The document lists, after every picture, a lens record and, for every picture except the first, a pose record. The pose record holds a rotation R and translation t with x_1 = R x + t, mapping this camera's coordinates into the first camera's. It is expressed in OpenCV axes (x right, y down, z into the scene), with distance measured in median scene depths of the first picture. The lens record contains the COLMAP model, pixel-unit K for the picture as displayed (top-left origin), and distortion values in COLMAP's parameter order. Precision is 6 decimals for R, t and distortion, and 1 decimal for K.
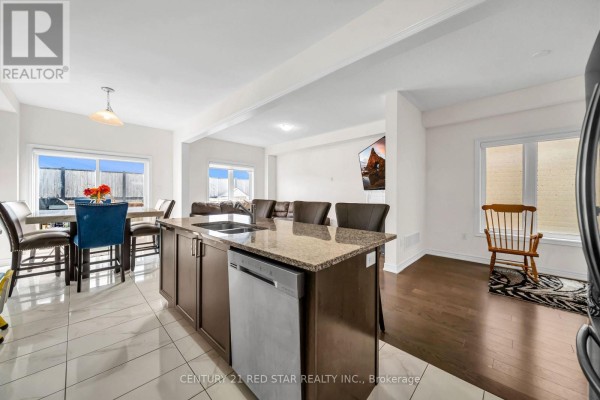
lens RADIAL K [[212.3, 0, 300.0], [0, 212.3, 193.7], [0, 0, 1]] dist [0.000700, 0.000046]
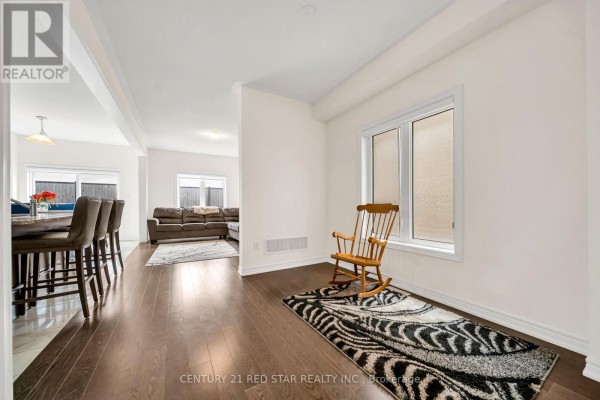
lens RADIAL K [[212.3, 0, 299.3], [0, 212.3, 206.6], [0, 0, 1]] dist [0.000700, 0.000046]
pose [[0.963743, -0.004931, -0.266787, 0.942474], [0.006860, 0.999957, 0.006302, 0.057539], [0.266744, -0.007904, 0.963735, 0.147781]]
